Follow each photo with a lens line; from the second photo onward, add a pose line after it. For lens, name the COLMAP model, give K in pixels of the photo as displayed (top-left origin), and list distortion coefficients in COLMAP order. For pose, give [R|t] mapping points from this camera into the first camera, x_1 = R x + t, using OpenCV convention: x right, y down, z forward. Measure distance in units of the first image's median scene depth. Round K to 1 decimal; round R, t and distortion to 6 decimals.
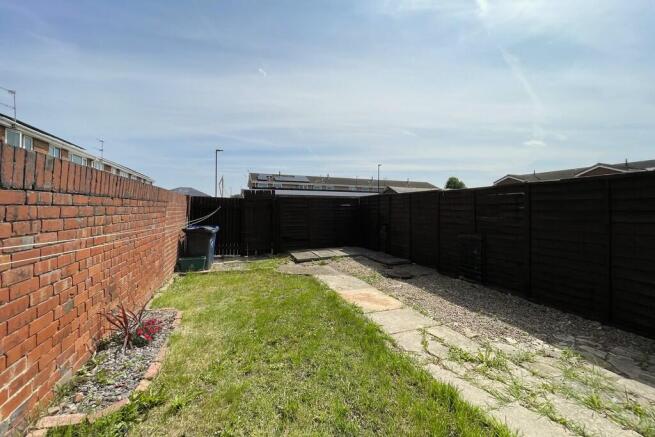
lens RADIAL K [[261.9, 0, 326.7], [0, 261.9, 210.5], [0, 0, 1]] dist [-0.001233, 0.000016]
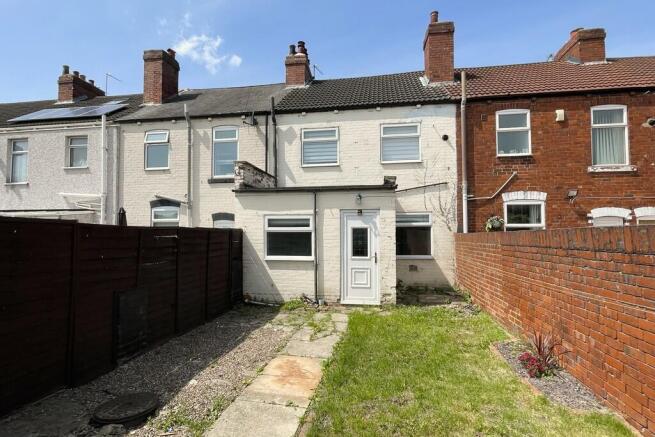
lens RADIAL K [[308.4, 0, 327.5], [0, 308.4, 218.5], [0, 0, 1]] dist [-0.000407, 0.000014]
pose [[-0.861918, 0.025233, 0.506420, -0.567023], [0.000564, 0.998808, -0.048806, -0.106108], [-0.507048, -0.041781, -0.860905, 2.469976]]
